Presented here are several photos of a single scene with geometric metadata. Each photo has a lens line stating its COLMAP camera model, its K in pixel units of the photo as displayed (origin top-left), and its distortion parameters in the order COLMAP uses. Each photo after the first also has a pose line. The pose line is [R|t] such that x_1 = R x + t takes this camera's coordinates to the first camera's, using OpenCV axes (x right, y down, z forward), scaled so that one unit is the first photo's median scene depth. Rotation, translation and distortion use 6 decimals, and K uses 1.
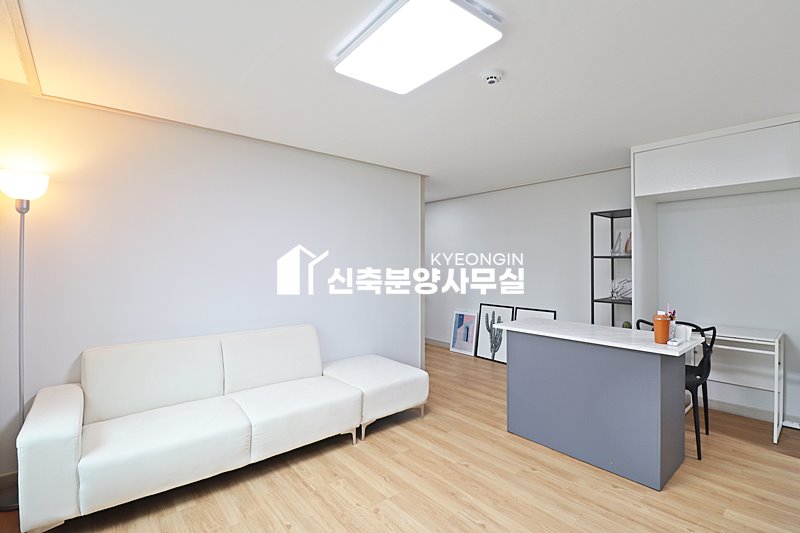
lens RADIAL K [[368.8, 0, 400.8], [0, 368.8, 259.3], [0, 0, 1]] dist [0.000800, -0.012198]
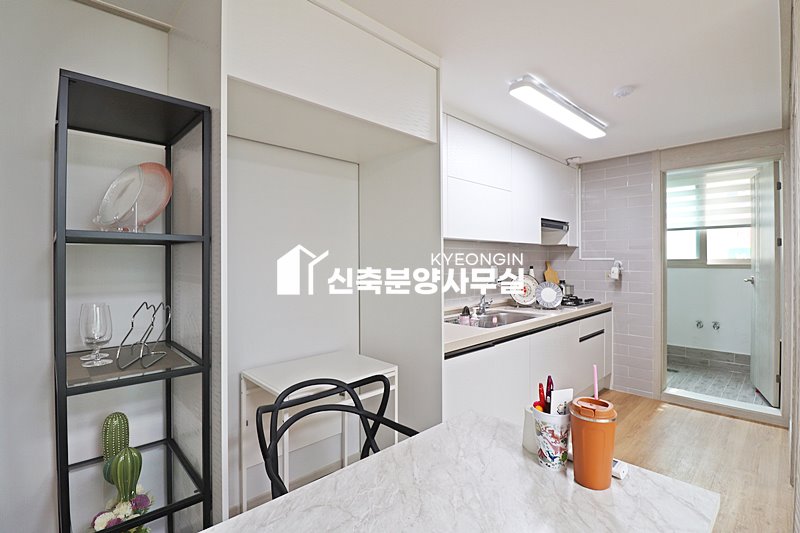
lens RADIAL K [[368.8, 0, 400.8], [0, 368.8, 259.3], [0, 0, 1]] dist [0.000800, -0.012198]
pose [[-0.058801, 0.003753, 0.998263, 0.369691], [-0.009489, 0.999946, -0.004318, 0.018479], [-0.998225, -0.009727, -0.058762, 1.197334]]
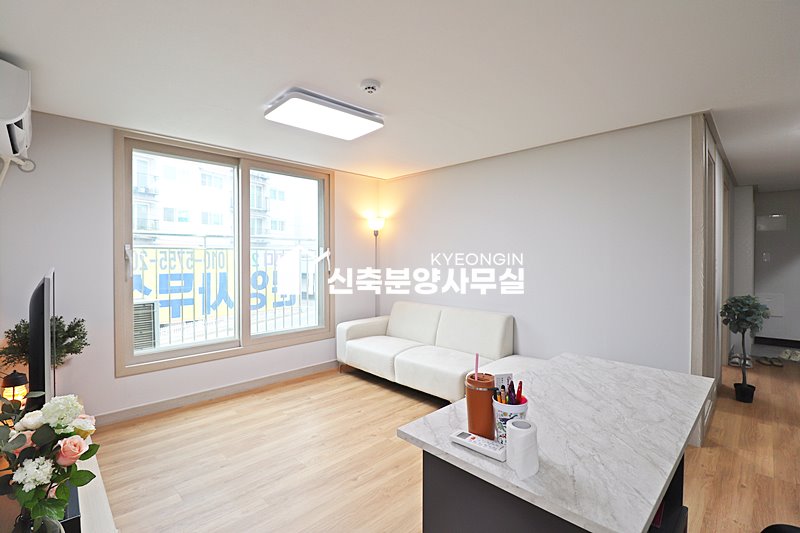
lens RADIAL K [[368.8, 0, 400.8], [0, 368.8, 259.3], [0, 0, 1]] dist [0.000800, -0.012198]
pose [[0.088358, 0.008103, -0.996056, 1.156566], [0.014314, 0.999853, 0.009404, -0.000907], [0.995986, -0.015089, 0.088229, 0.854675]]
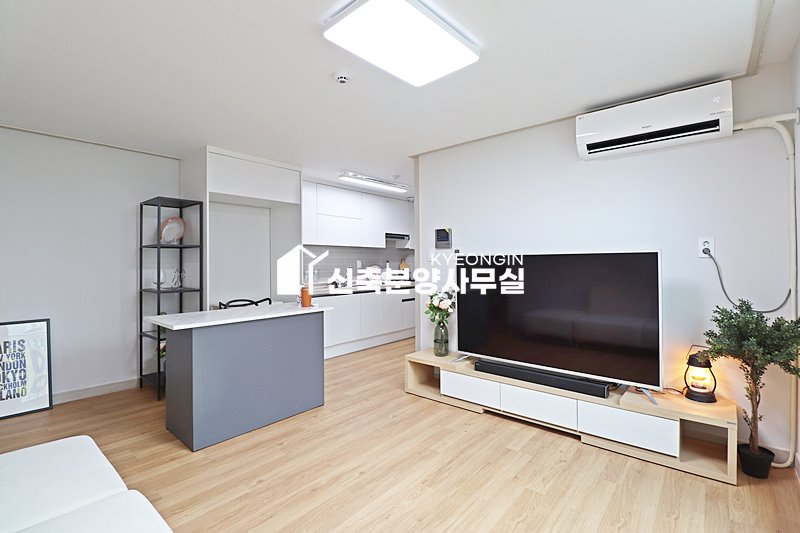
lens RADIAL K [[368.8, 0, 400.8], [0, 368.8, 259.3], [0, 0, 1]] dist [0.000800, -0.012198]
pose [[-0.163592, 0.012493, 0.986449, -0.758485], [-0.005783, 0.999890, -0.013622, 0.060819], [-0.986511, -0.007933, -0.163502, 0.870059]]
